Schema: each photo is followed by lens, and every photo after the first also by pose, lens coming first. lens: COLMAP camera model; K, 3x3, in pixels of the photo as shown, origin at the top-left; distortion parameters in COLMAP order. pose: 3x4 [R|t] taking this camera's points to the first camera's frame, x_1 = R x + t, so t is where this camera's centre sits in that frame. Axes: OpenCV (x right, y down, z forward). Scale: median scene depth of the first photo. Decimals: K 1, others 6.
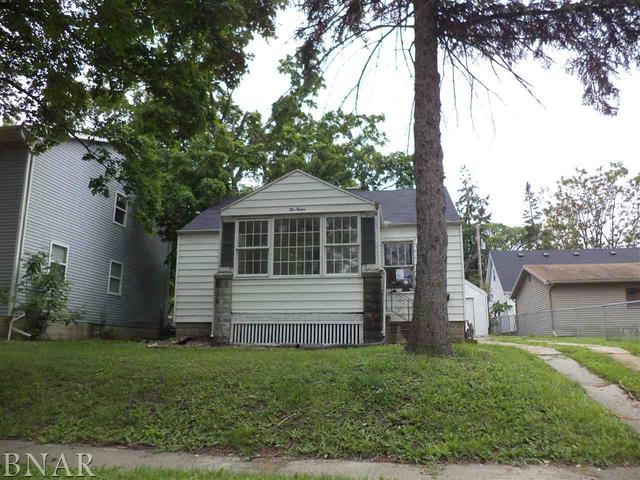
lens RADIAL K [[511.4, 0, 319.1], [0, 511.4, 240.0], [0, 0, 1]] dist [-0.045155, 0.005633]
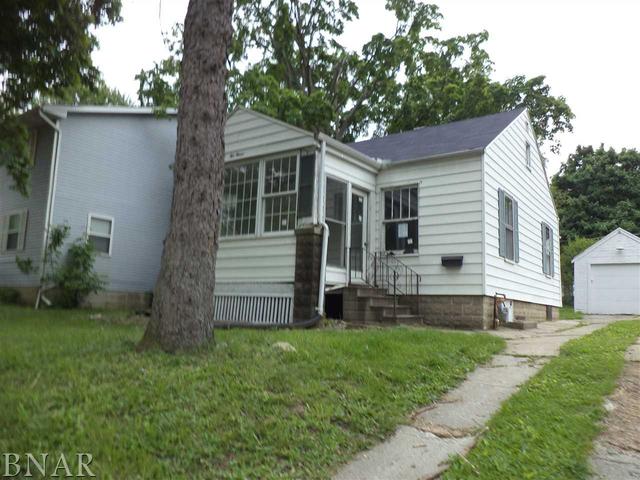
lens RADIAL K [[511.4, 0, 320.3], [0, 511.4, 240.2], [0, 0, 1]] dist [-0.045155, 0.005633]
pose [[0.895285, -0.034300, -0.444171, 0.440602], [0.058740, 0.997415, 0.041376, 0.050018], [0.441604, -0.063134, 0.894986, 0.337091]]
